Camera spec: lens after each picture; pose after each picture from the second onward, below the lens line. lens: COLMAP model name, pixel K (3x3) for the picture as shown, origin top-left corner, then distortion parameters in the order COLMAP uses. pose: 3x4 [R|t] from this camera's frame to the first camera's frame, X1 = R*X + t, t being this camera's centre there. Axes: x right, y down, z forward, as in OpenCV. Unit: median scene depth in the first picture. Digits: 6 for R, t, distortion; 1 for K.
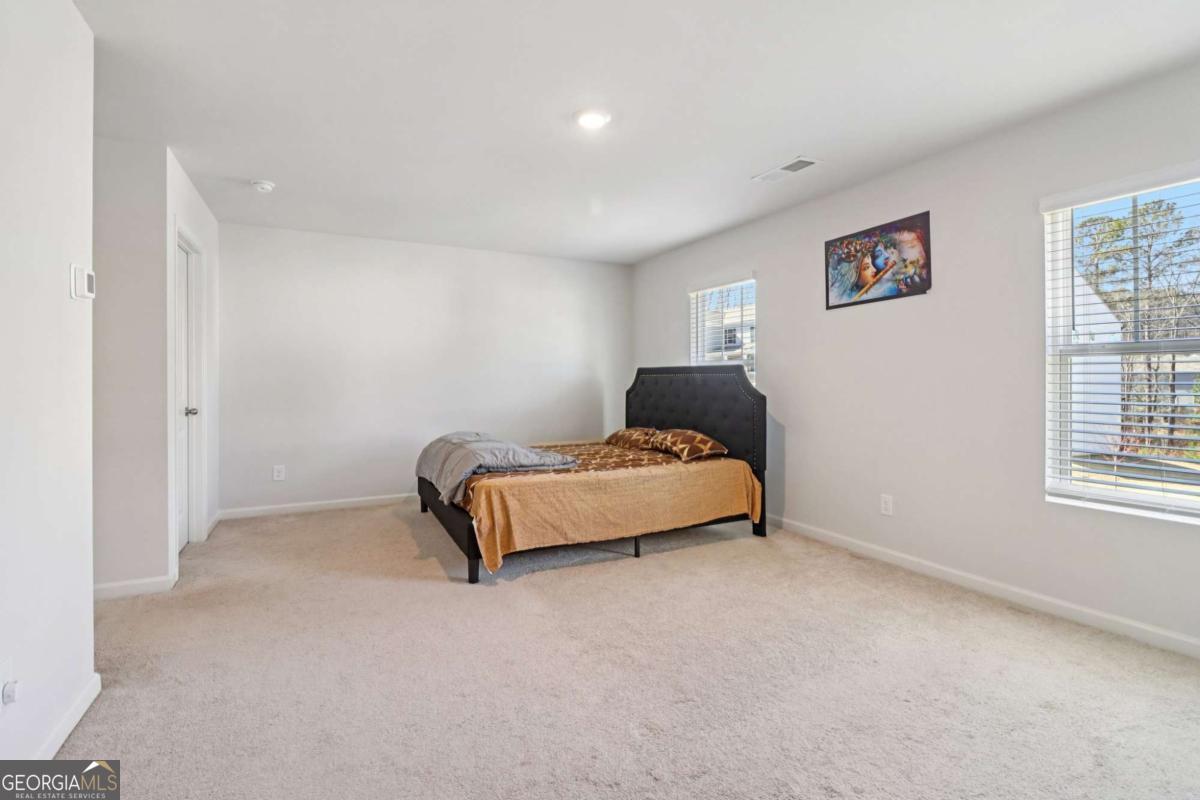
lens RADIAL K [[567.7, 0, 603.2], [0, 567.7, 389.2], [0, 0, 1]] dist [-0.024596, -0.000987]
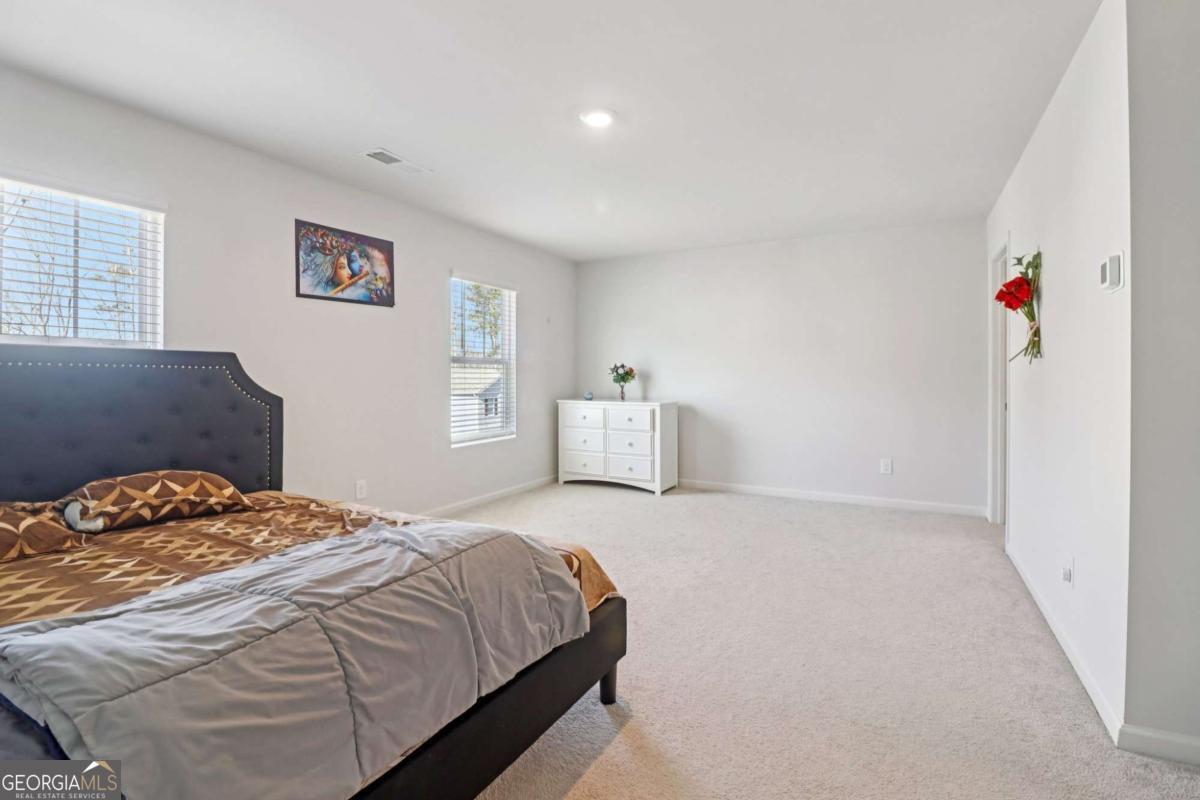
lens RADIAL K [[567.7, 0, 601.5], [0, 567.7, 393.9], [0, 0, 1]] dist [-0.024596, -0.000987]
pose [[-0.582457, -0.019690, 0.812623, -0.663396], [0.016124, 0.999230, 0.035768, -0.013817], [-0.812702, 0.033936, -0.581691, 1.247946]]
